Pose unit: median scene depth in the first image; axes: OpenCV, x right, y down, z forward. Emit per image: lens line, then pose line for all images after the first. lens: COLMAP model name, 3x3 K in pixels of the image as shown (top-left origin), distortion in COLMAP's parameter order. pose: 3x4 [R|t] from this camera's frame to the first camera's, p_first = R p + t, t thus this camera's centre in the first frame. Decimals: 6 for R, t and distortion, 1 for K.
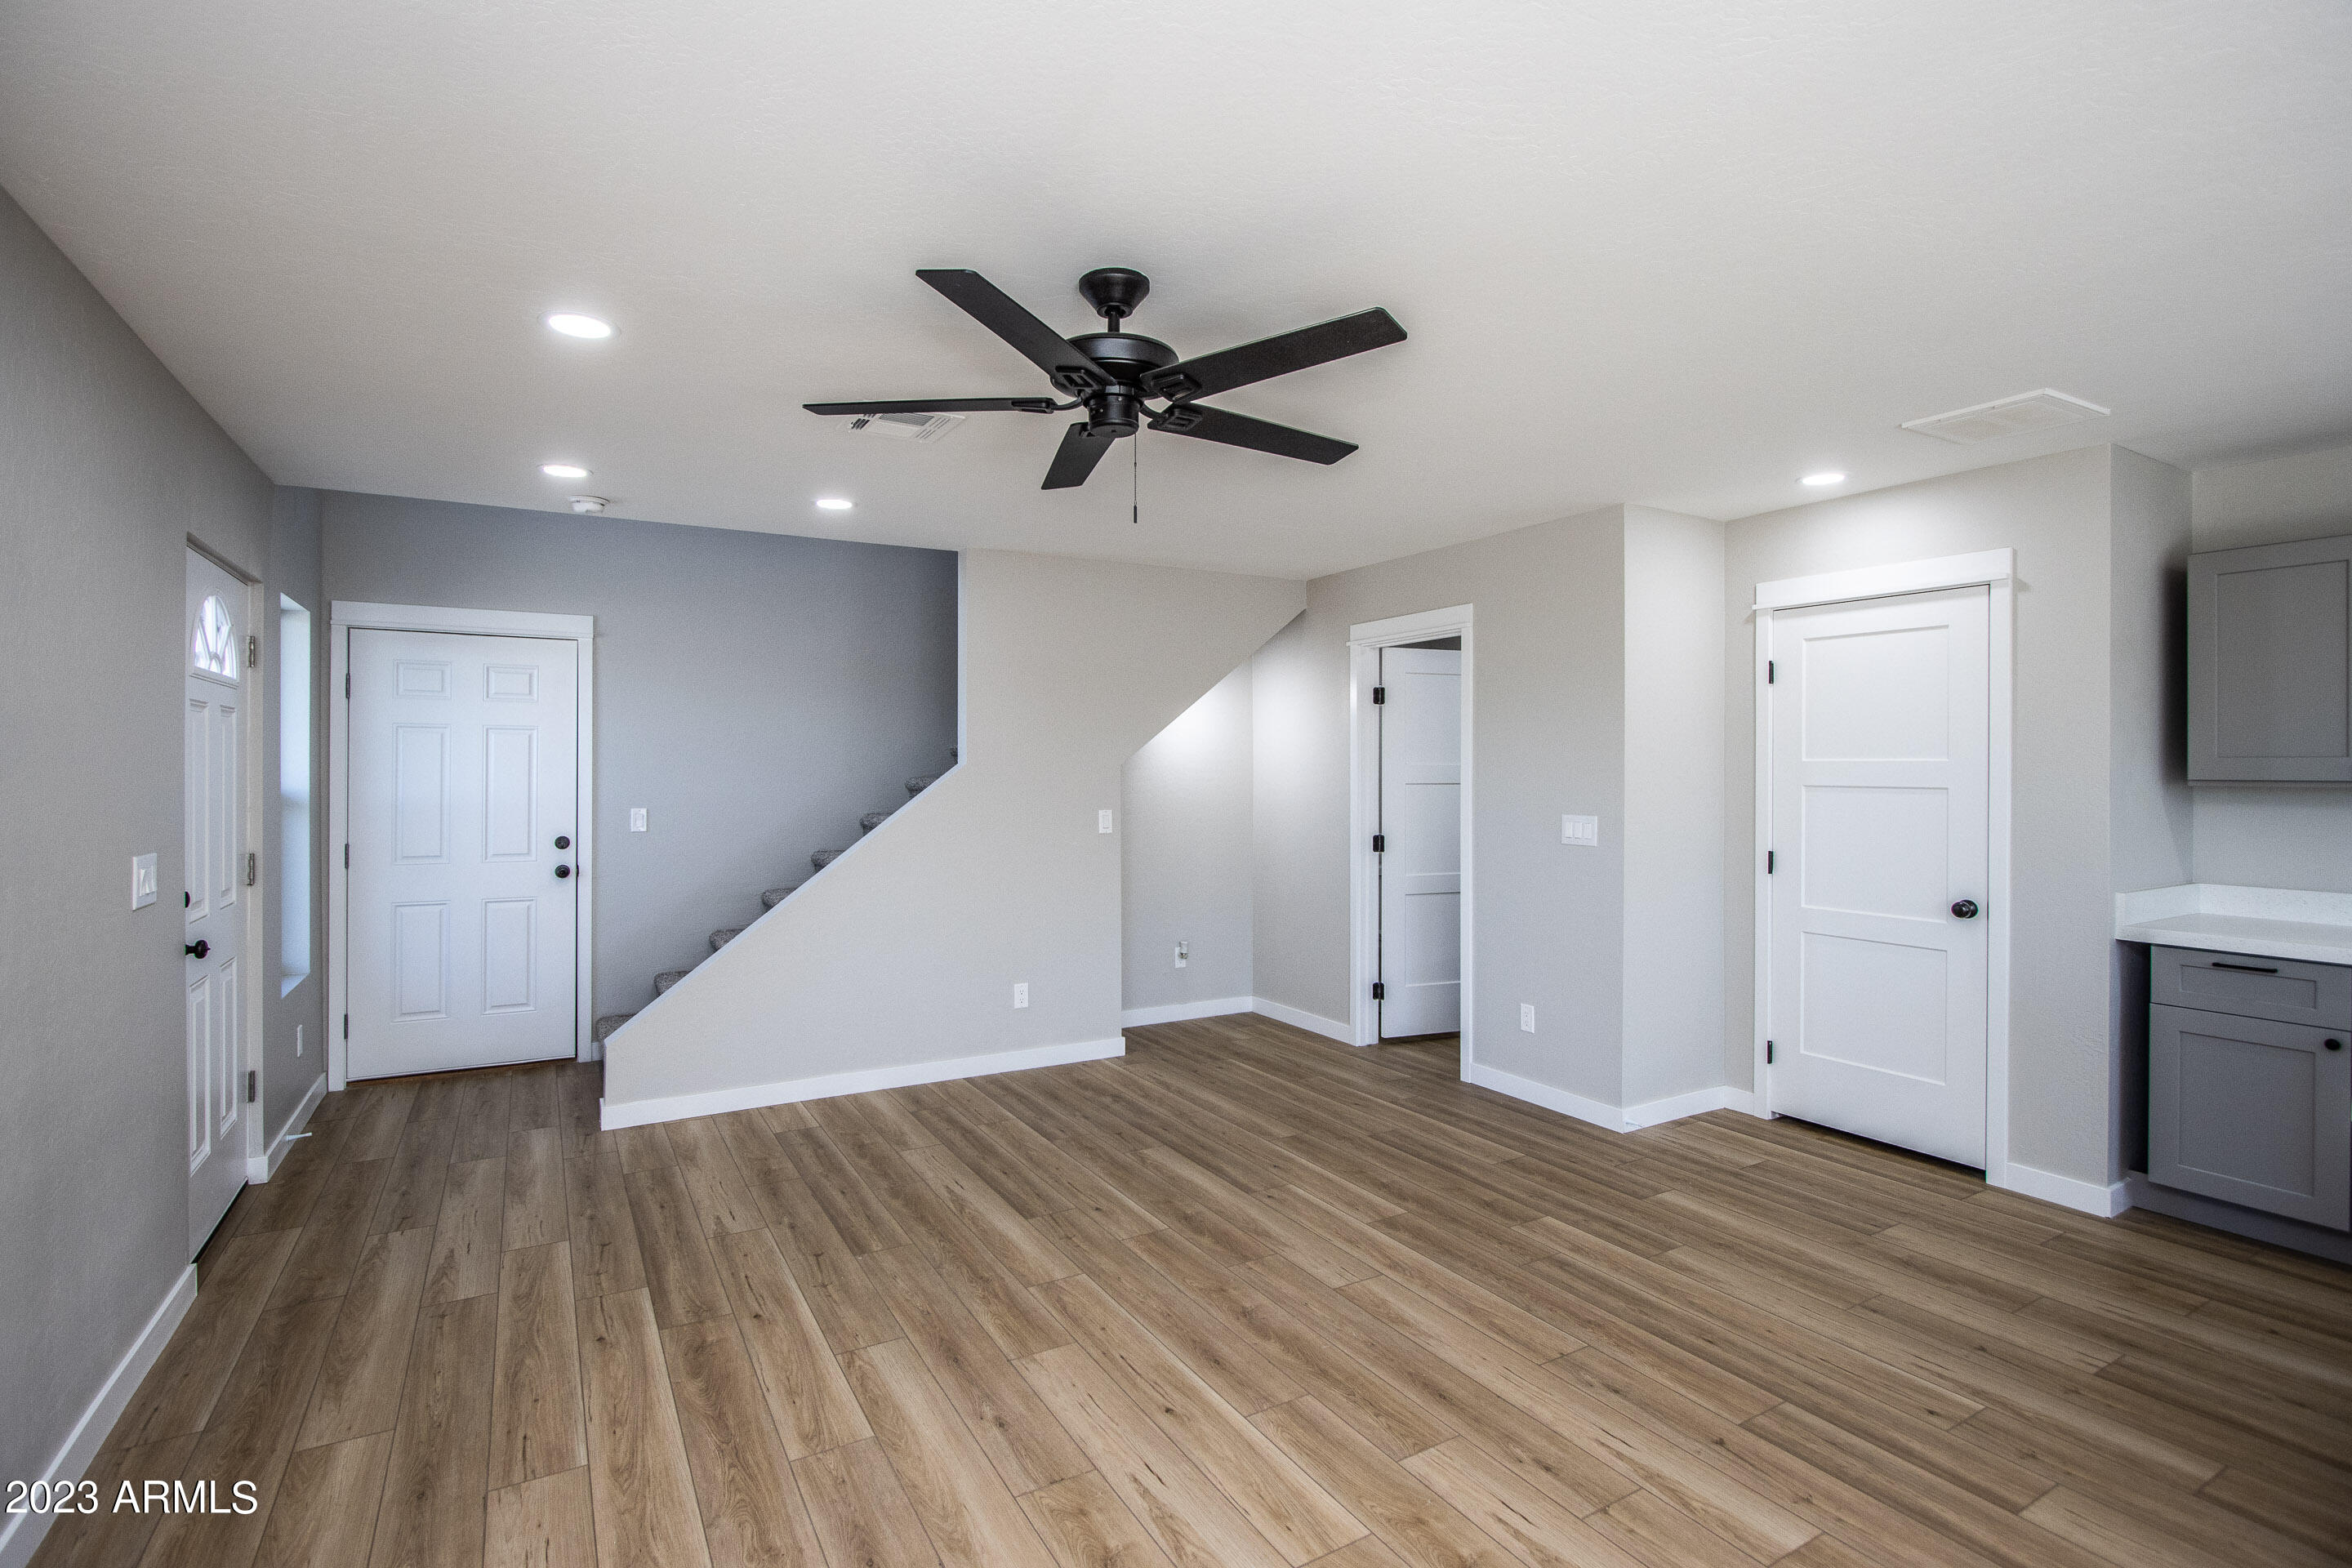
lens RADIAL K [[1119.2, 0, 1207.3], [0, 1119.2, 775.3], [0, 0, 1]] dist [-0.010522, -0.000231]
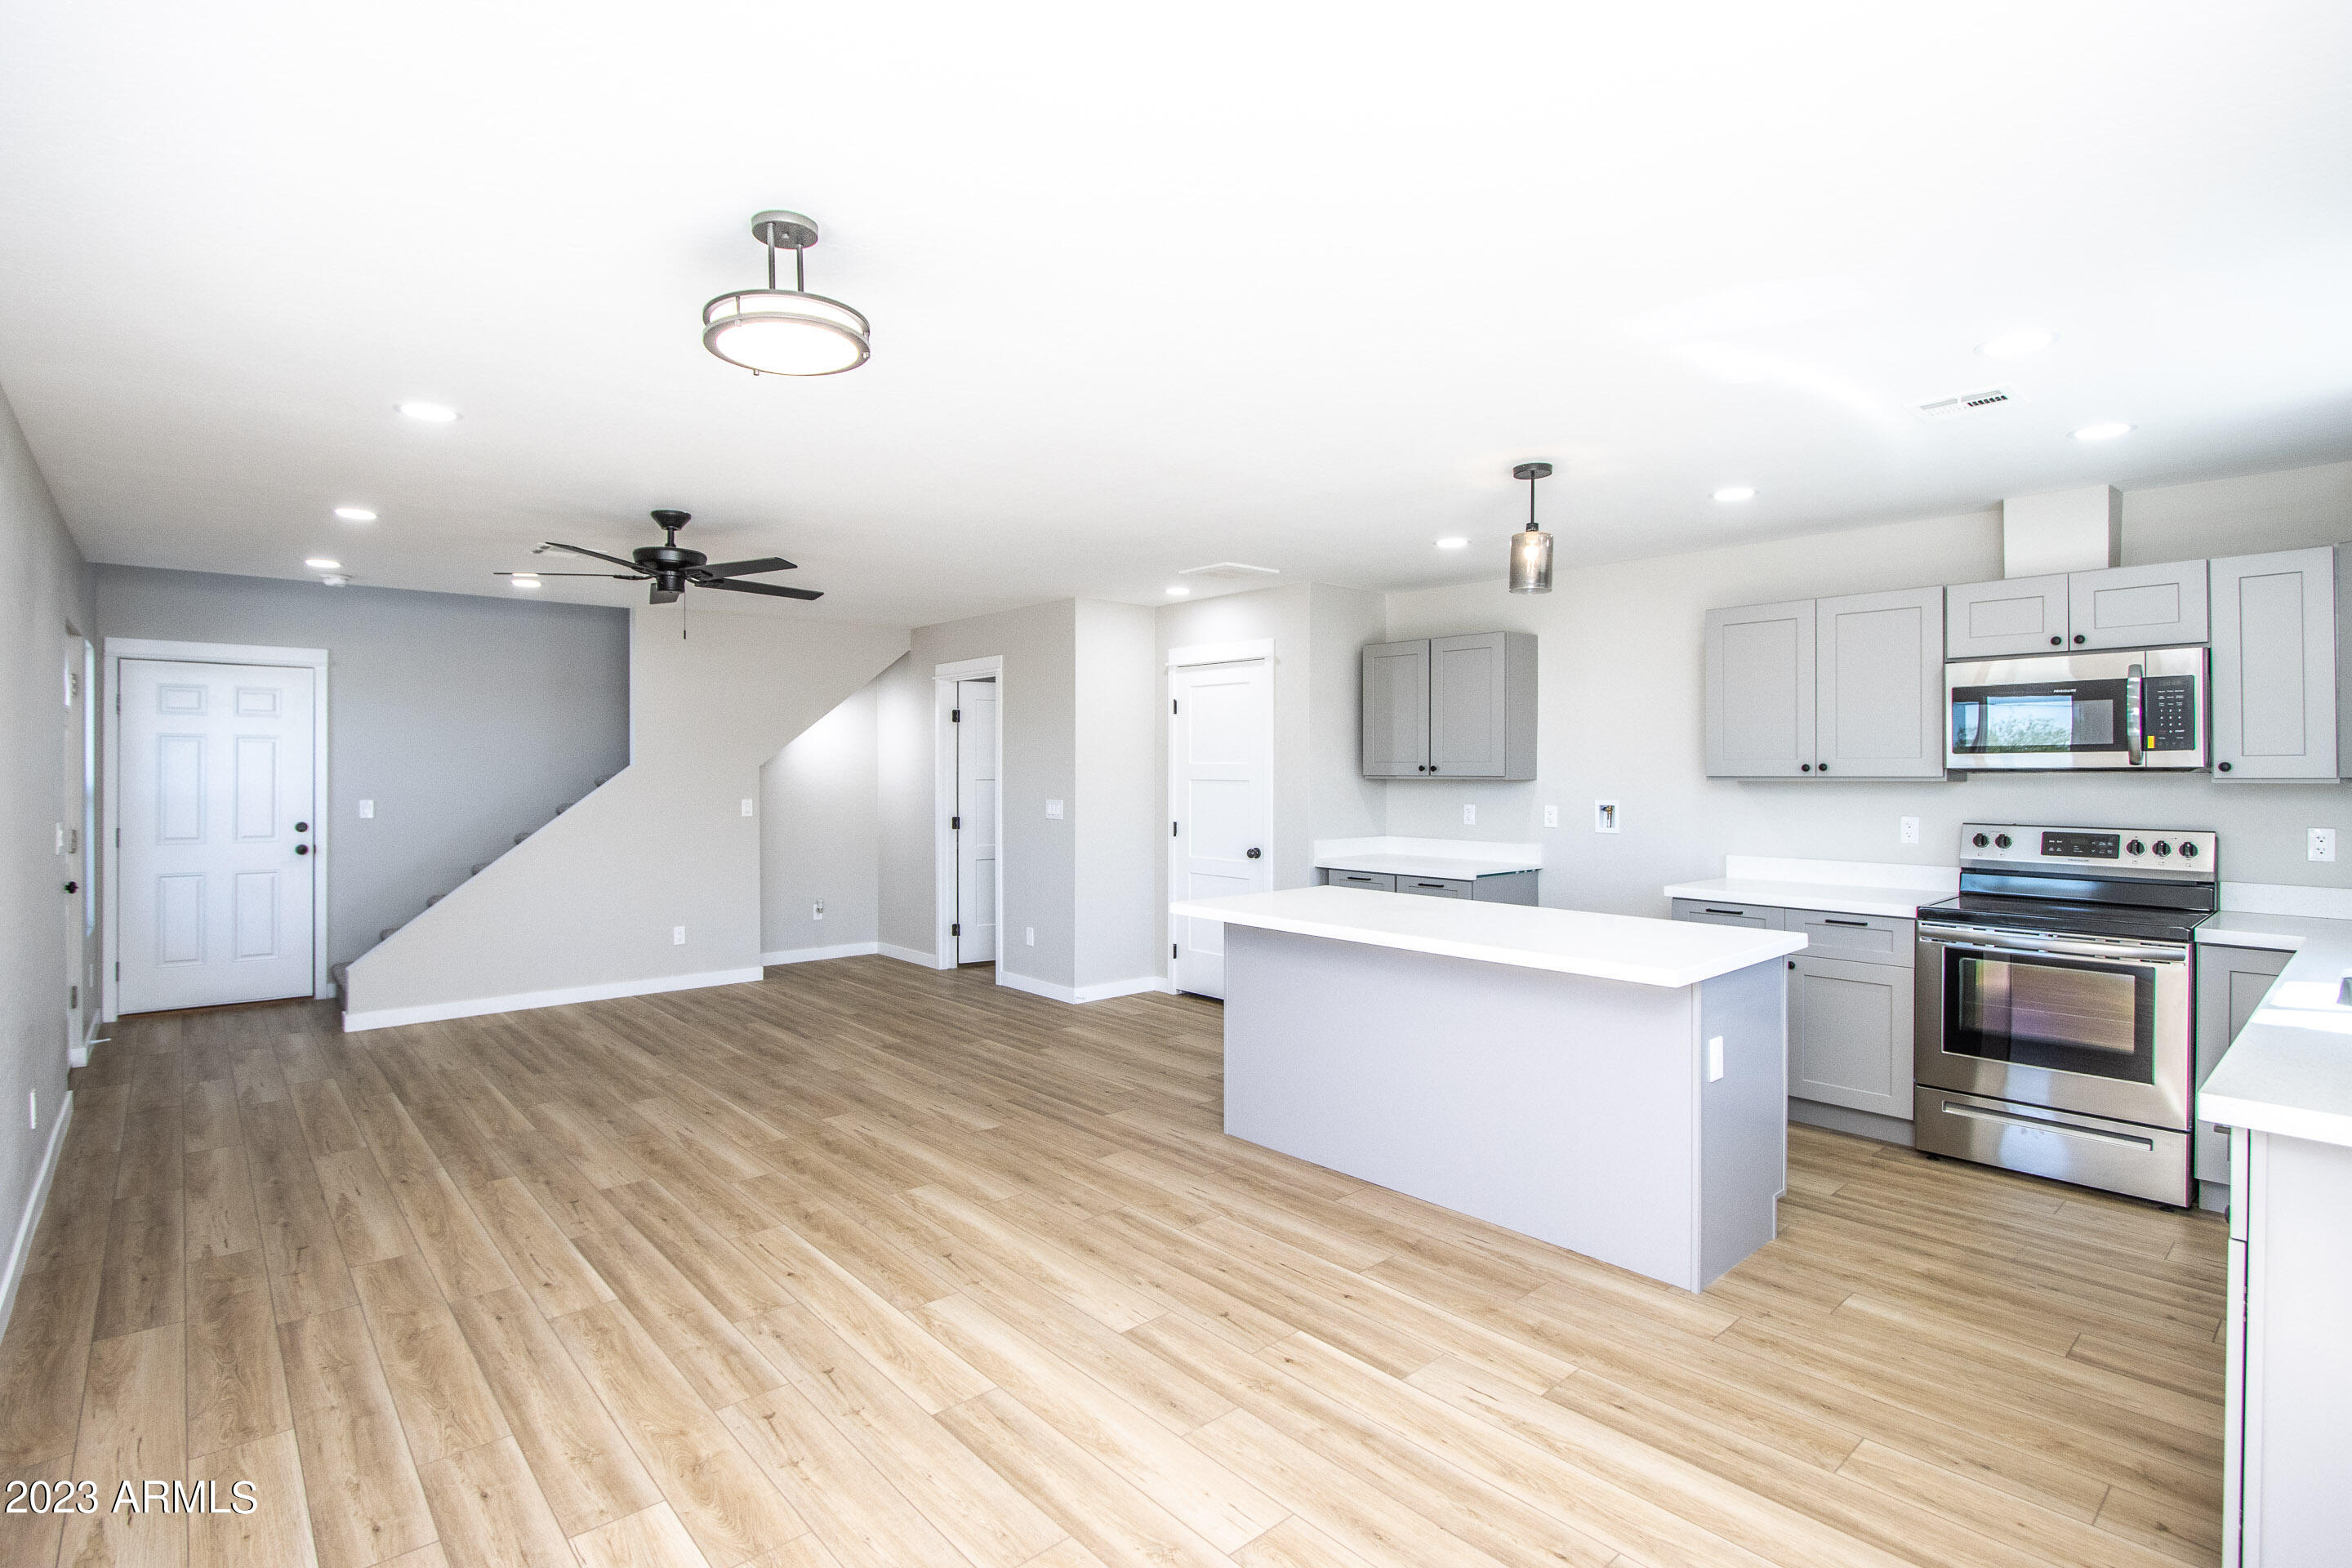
lens RADIAL K [[1119.2, 0, 1177.3], [0, 1119.2, 779.4], [0, 0, 1]] dist [-0.010522, -0.000231]
pose [[0.983448, -0.002335, 0.181175, 0.276846], [0.001308, 0.999982, 0.005790, -0.000960], [-0.181186, -0.005457, 0.983434, -0.676294]]
